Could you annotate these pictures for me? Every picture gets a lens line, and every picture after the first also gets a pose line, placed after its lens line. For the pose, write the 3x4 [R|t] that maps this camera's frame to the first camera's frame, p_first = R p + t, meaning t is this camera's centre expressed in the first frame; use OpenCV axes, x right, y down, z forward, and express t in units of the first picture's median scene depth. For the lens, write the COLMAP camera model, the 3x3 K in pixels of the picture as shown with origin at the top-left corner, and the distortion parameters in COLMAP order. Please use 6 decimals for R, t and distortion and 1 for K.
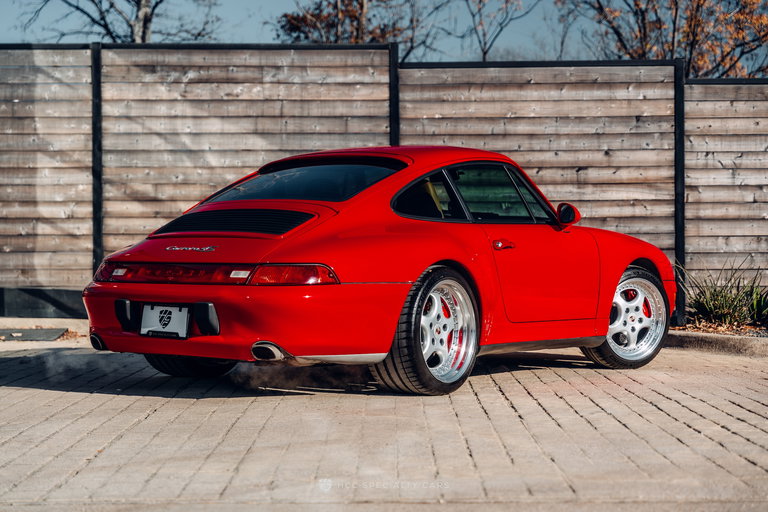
lens RADIAL K [[1526.9, 0, 386.1], [0, 1526.9, 274.4], [0, 0, 1]] dist [0.088943, 0.108162]
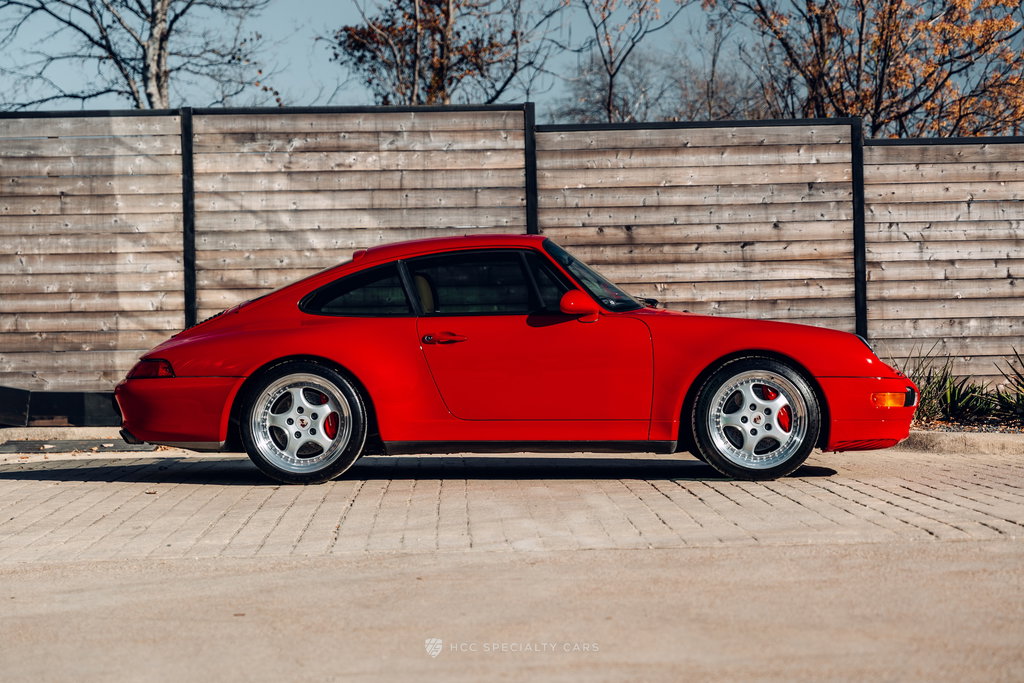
lens RADIAL K [[2229.9, 0, 512.0], [0, 2229.9, 341.5], [0, 0, 1]] dist [0.083797, 0.389707]
pose [[0.999554, -0.016288, 0.025031, -0.038692], [0.016624, 0.999774, -0.013288, 0.000875], [-0.024809, 0.013698, 0.999598, -0.264760]]
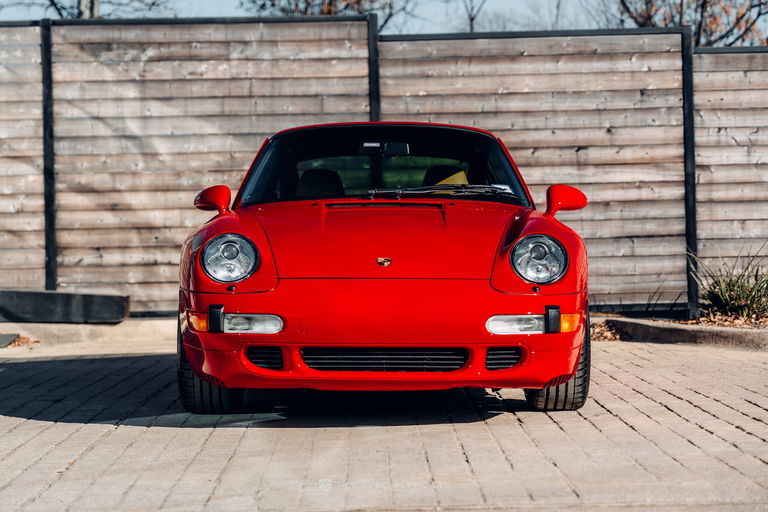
lens RADIAL K [[1608.3, 0, 371.0], [0, 1608.3, 255.1], [0, 0, 1]] dist [0.064856, 0.240631]
pose [[0.999856, -0.016757, -0.002800, 0.004344], [0.016730, 0.999817, -0.009298, 0.001119], [0.002955, 0.009250, 0.999953, 0.043592]]
